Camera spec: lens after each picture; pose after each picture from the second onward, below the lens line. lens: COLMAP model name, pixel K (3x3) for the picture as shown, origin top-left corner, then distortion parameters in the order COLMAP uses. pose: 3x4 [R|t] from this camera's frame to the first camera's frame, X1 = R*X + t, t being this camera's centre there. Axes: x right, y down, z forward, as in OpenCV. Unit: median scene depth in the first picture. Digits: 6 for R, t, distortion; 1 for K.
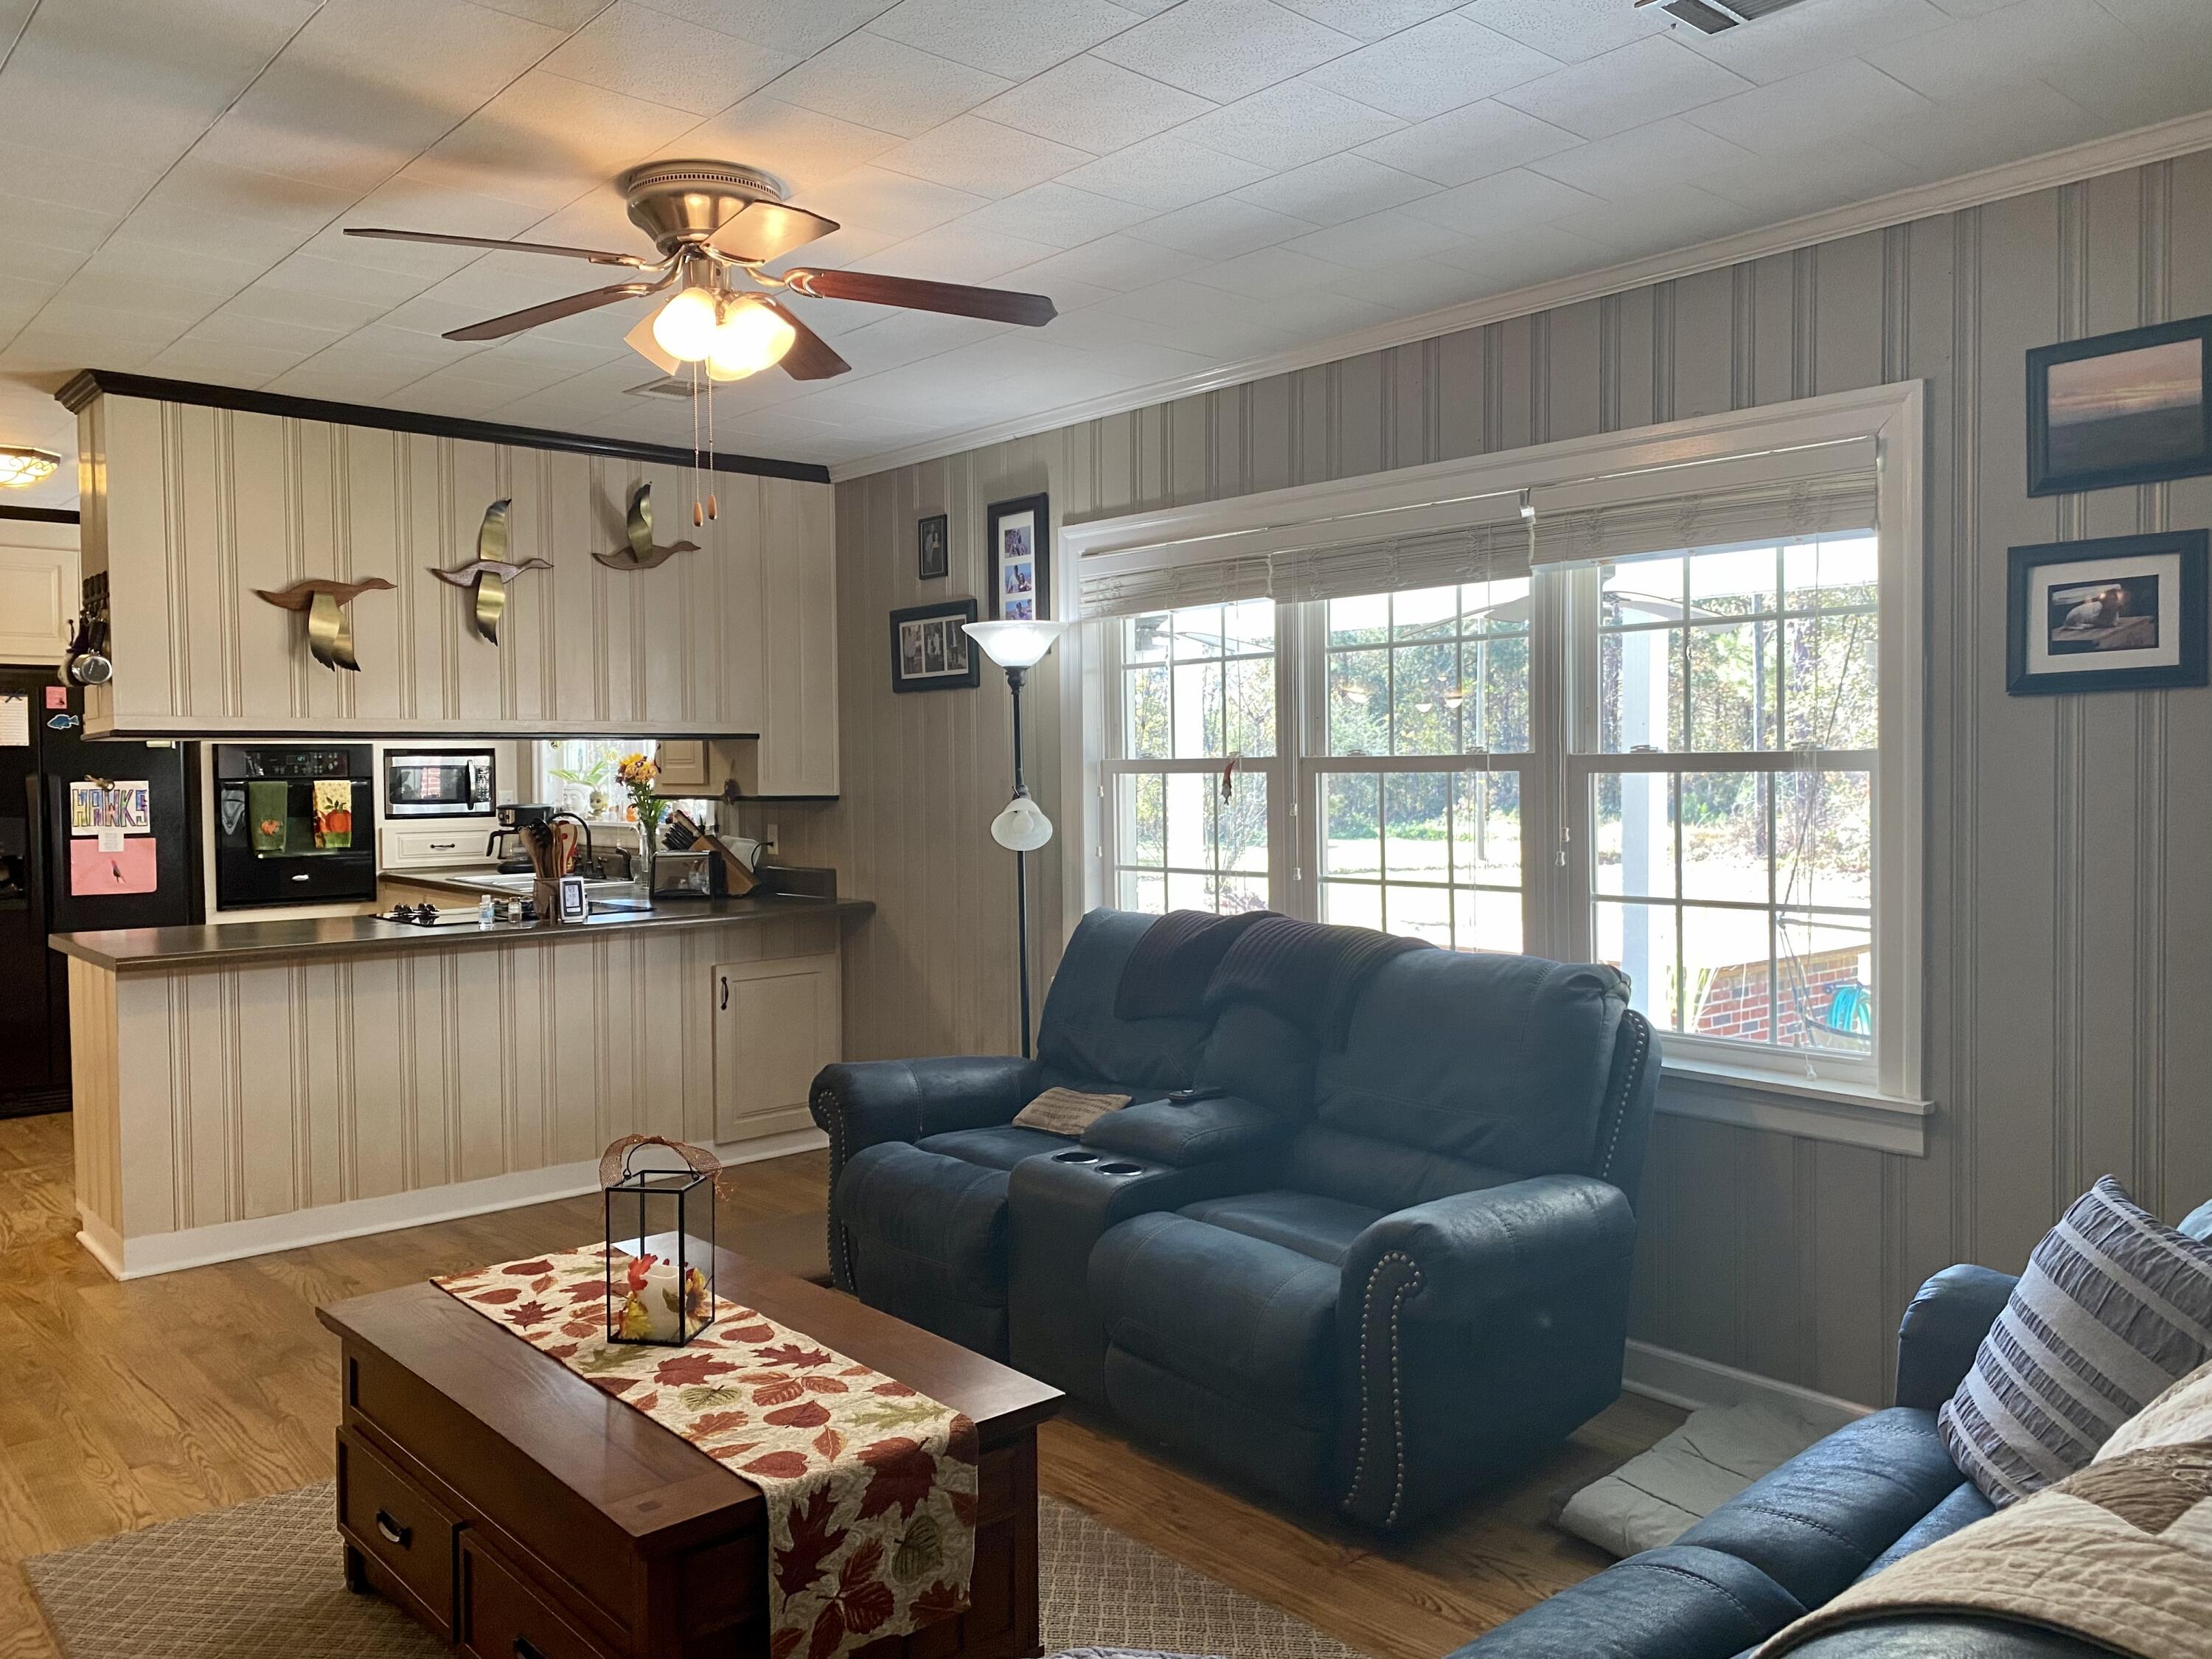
lens RADIAL K [[1659.9, 0, 1111.2], [0, 1659.9, 827.1], [0, 0, 1]] dist [0.005519, -0.003403]
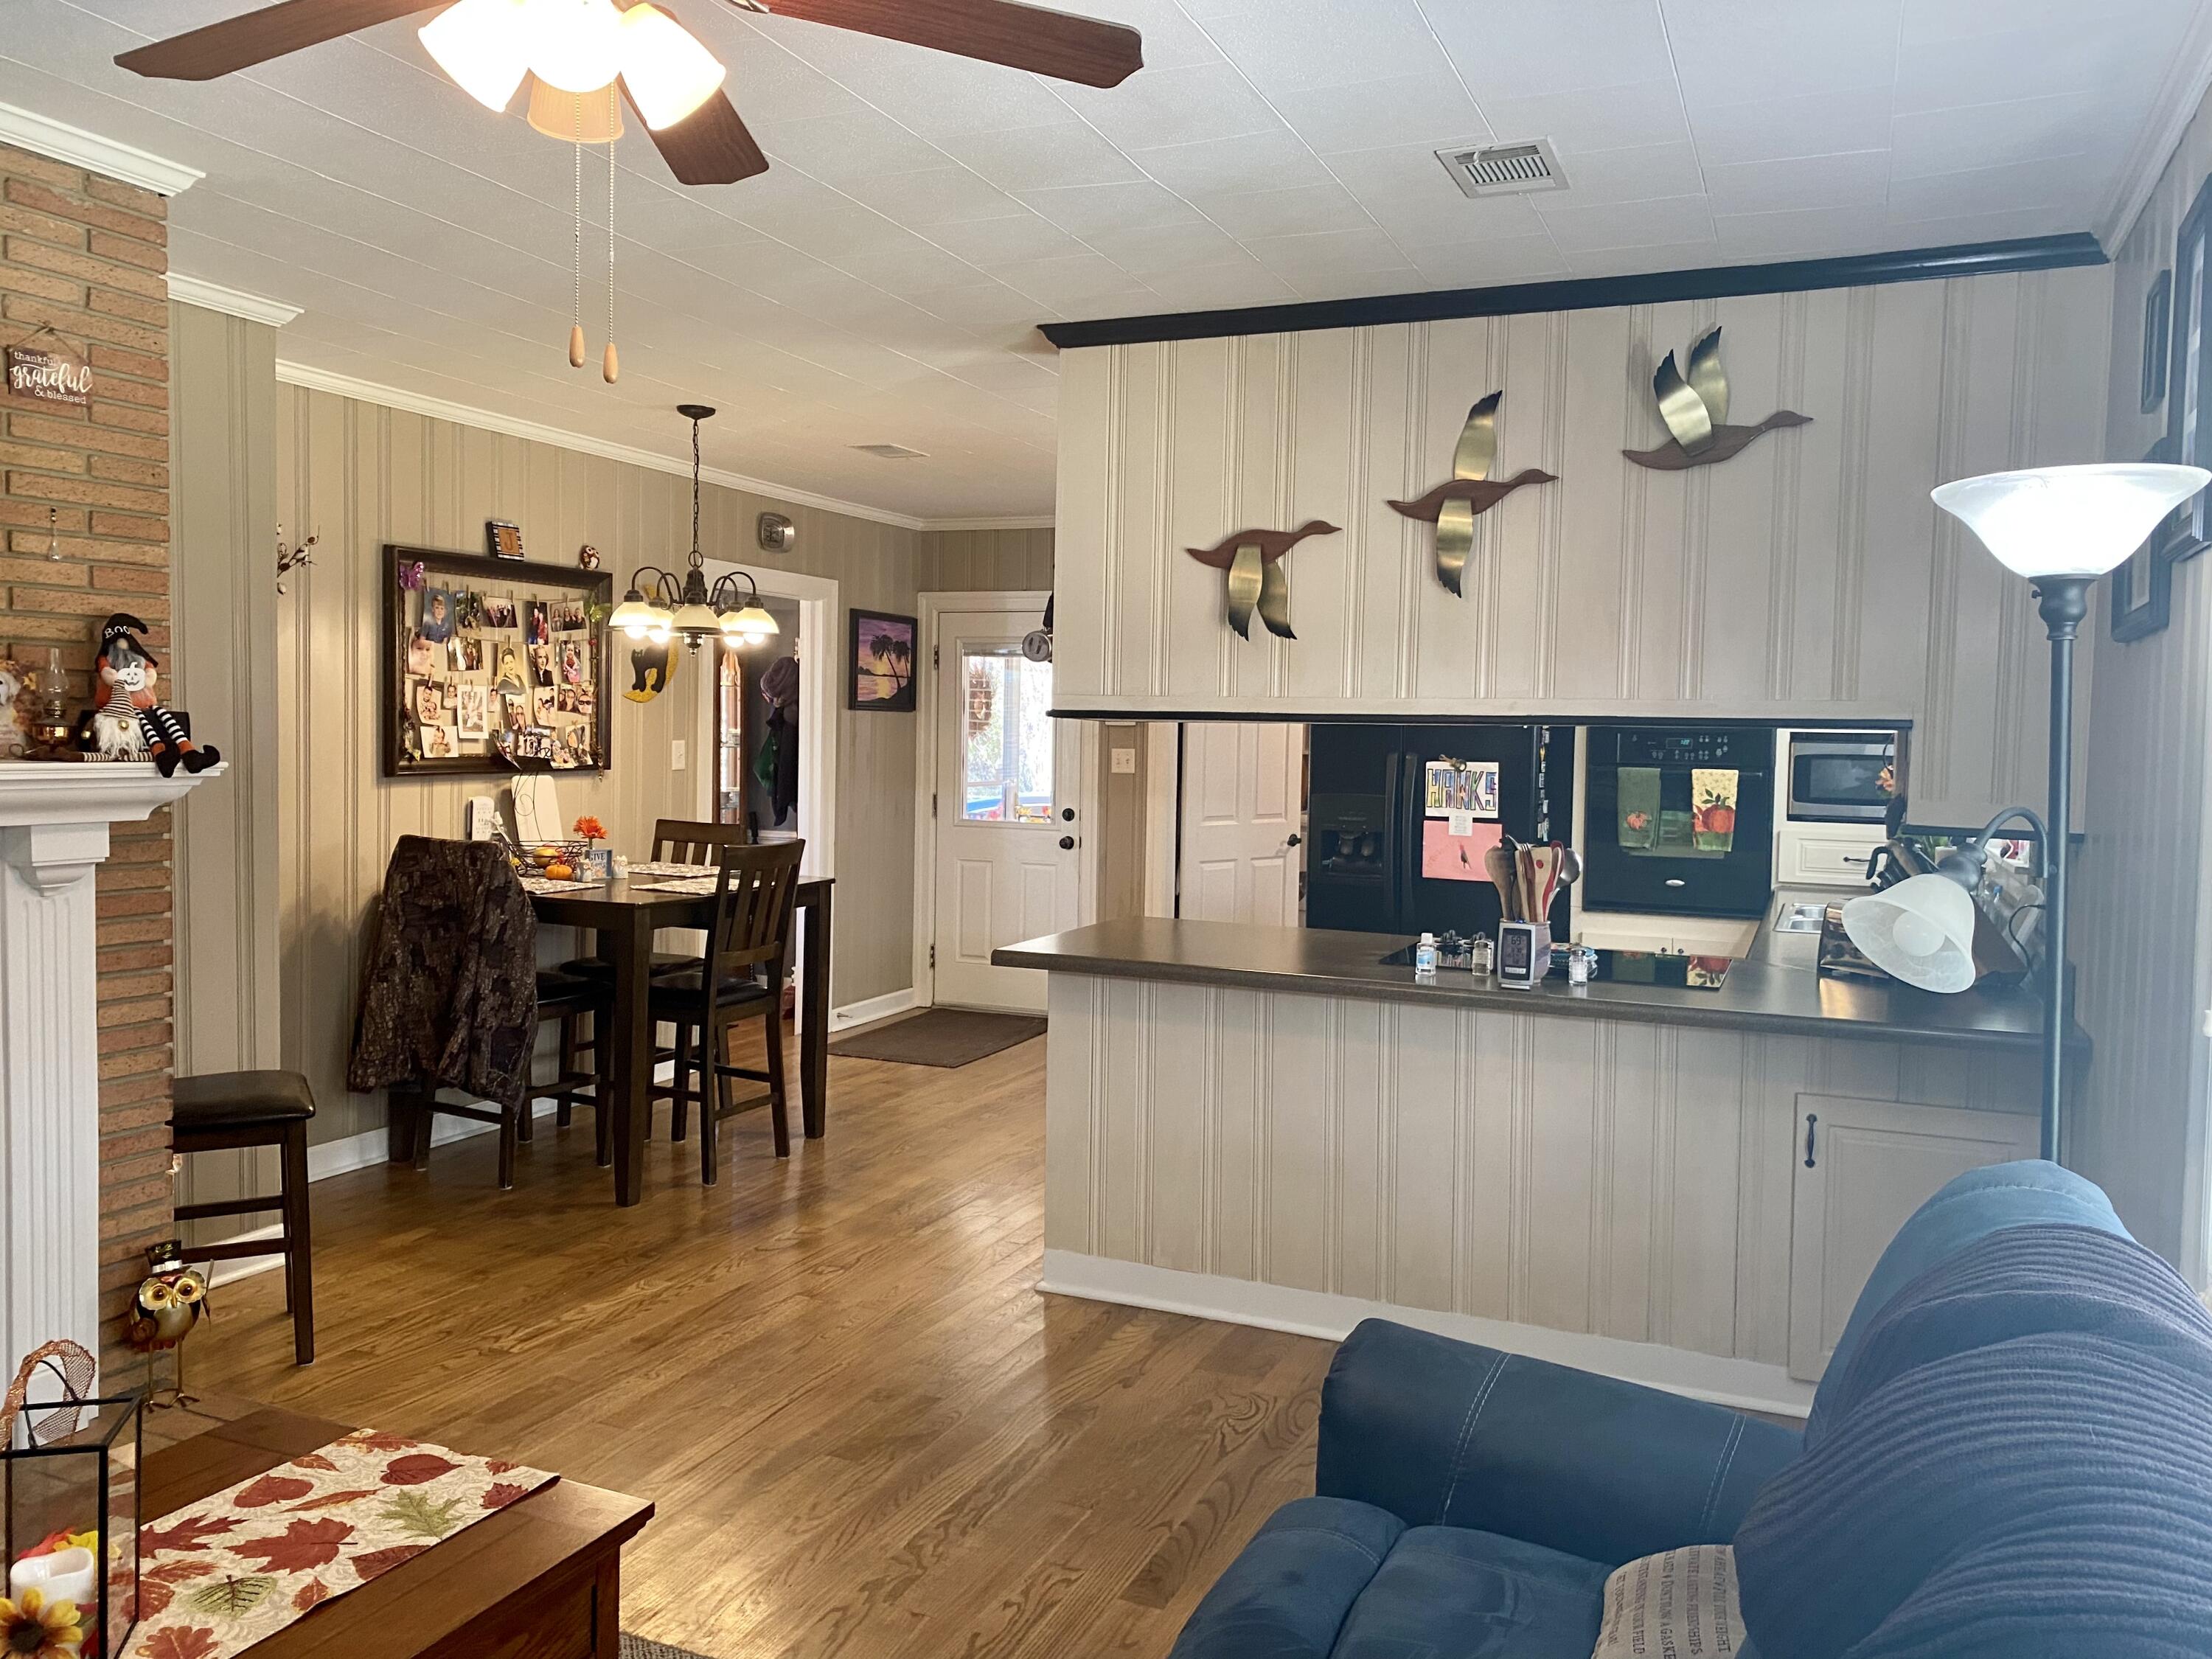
lens RADIAL K [[1672.3, 0, 1106.0], [0, 1672.3, 829.5], [0, 0, 1]] dist [0.048258, -0.048669]
pose [[0.420515, 0.072835, -0.904357, 0.257688], [-0.057195, 0.996918, 0.053694, -0.041034], [0.905481, 0.029145, 0.423385, 0.590794]]
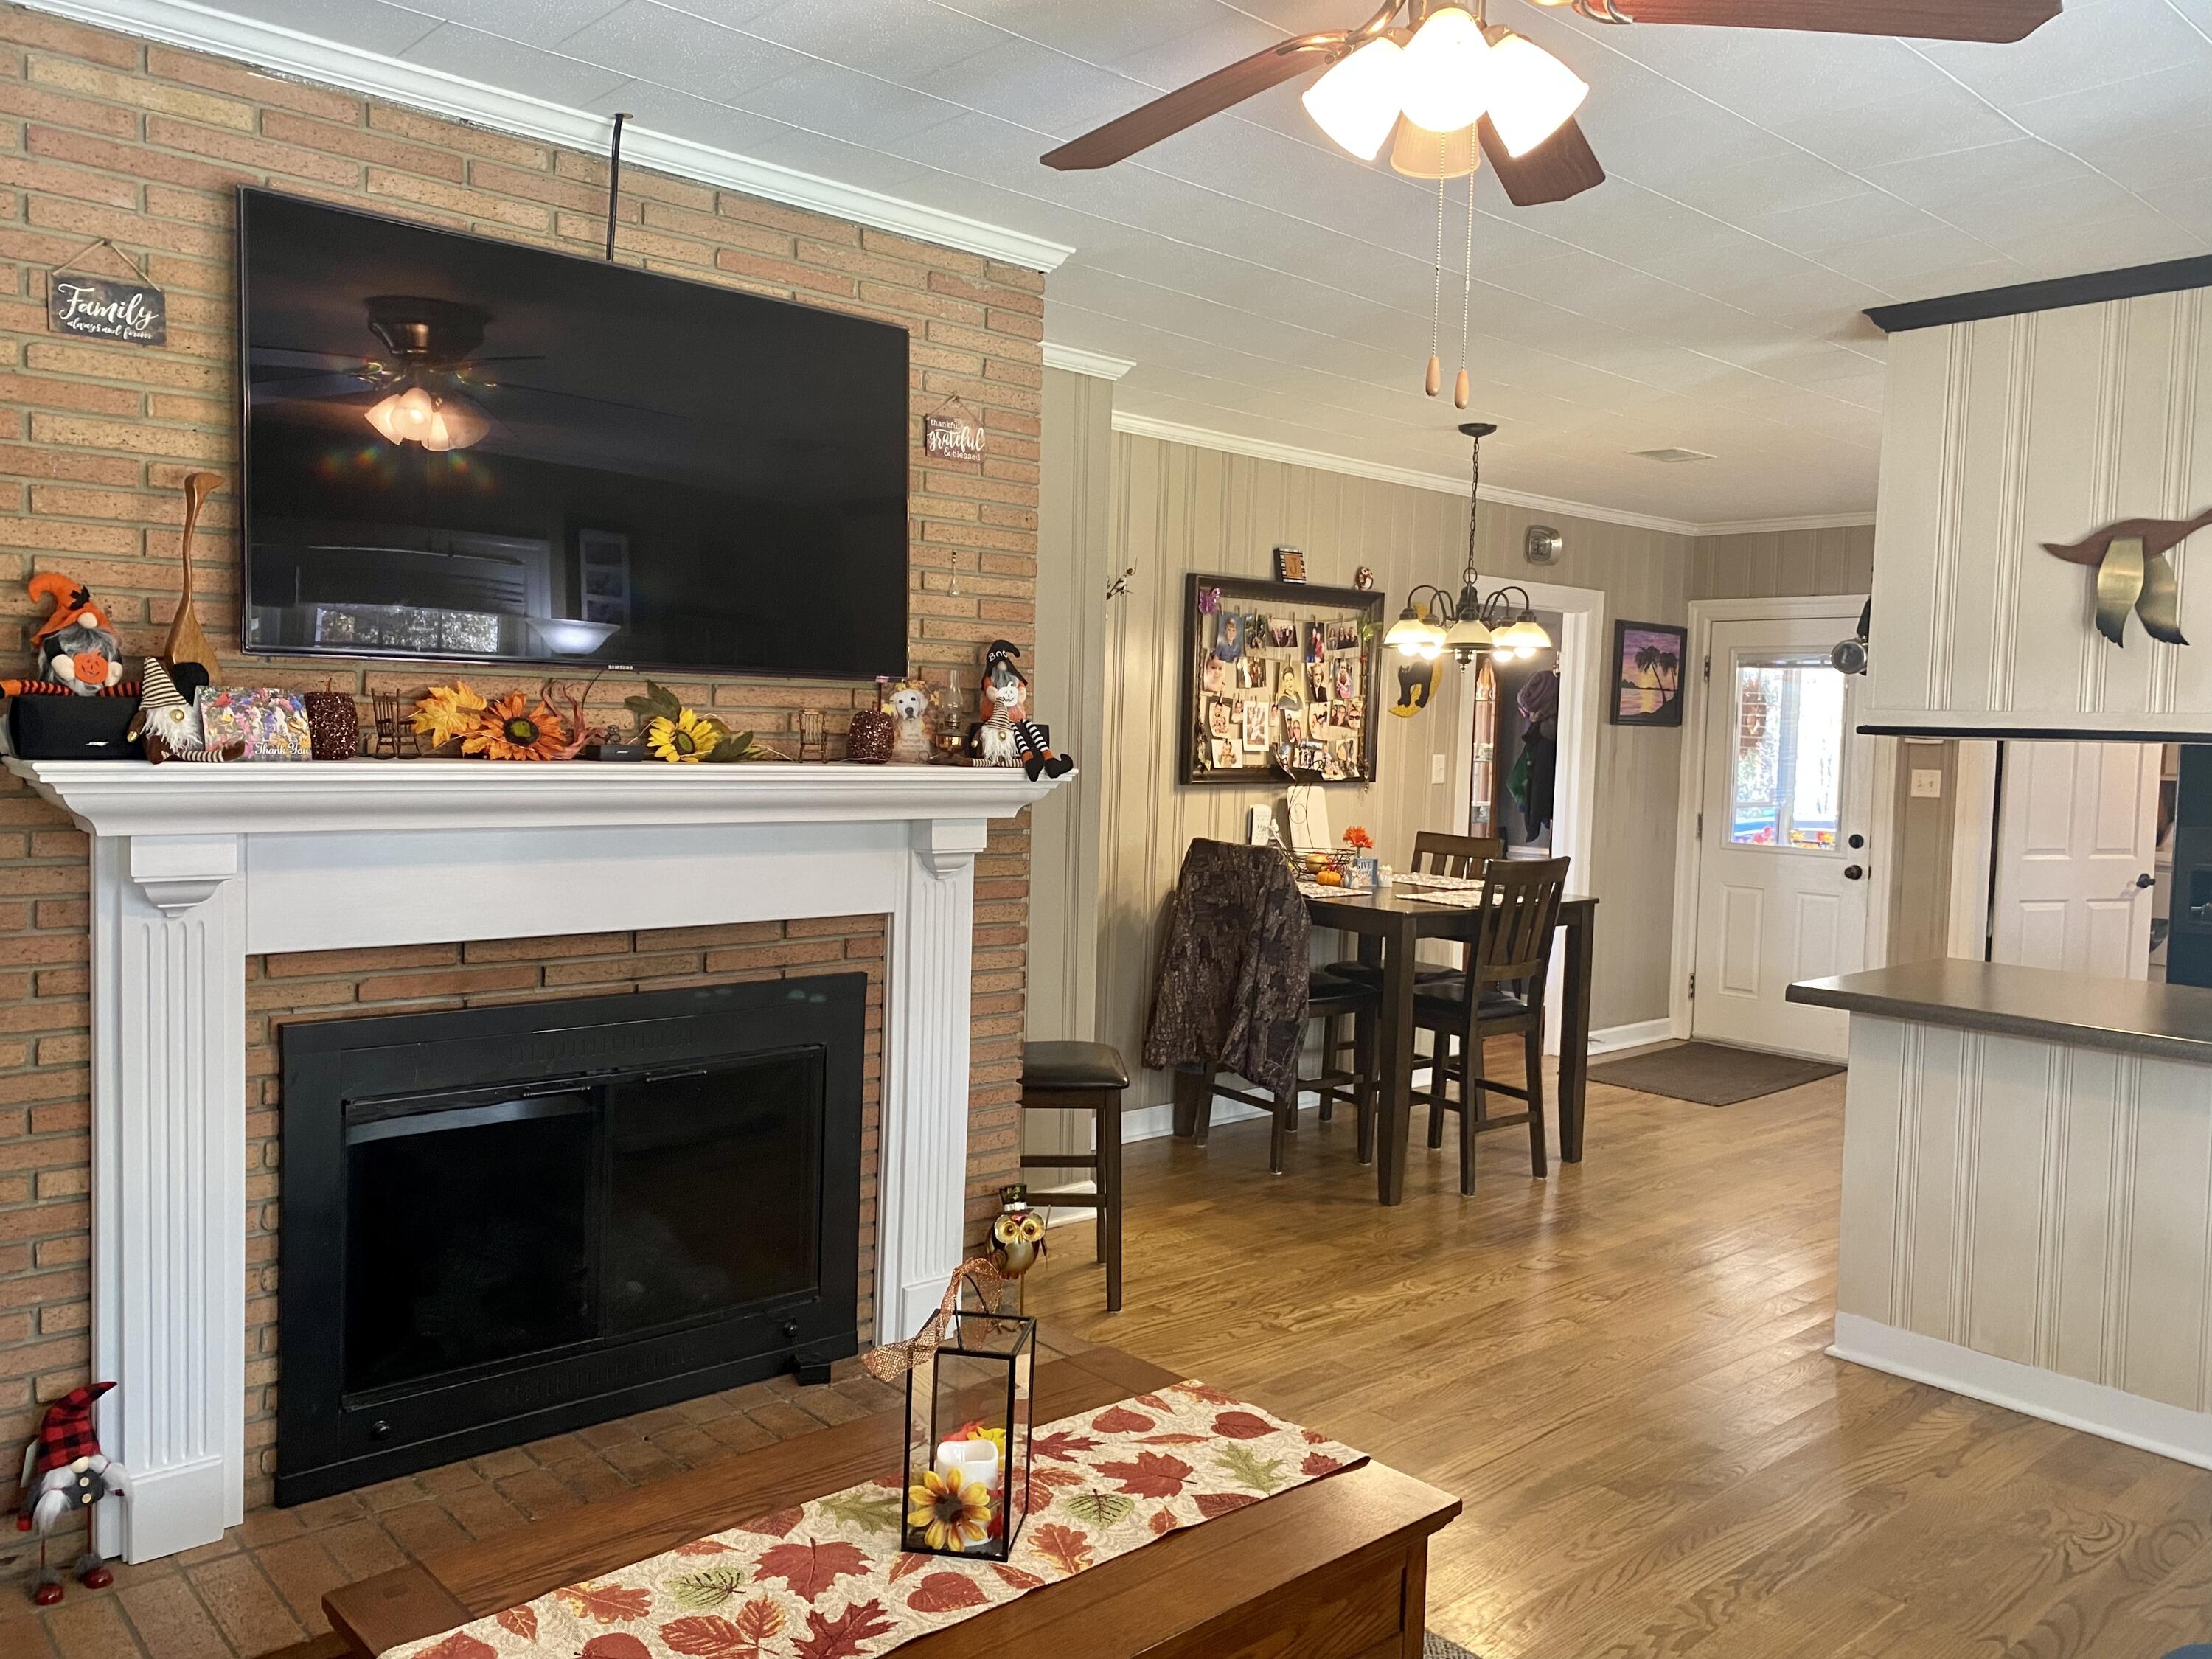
lens RADIAL K [[1677.1, 0, 1113.9], [0, 1677.1, 838.3], [0, 0, 1]] dist [0.021711, -0.014397]
pose [[0.009271, 0.077351, -0.996961, 0.256103], [-0.064796, 0.994955, 0.076593, -0.039732], [0.997855, 0.063890, 0.014236, 0.565619]]
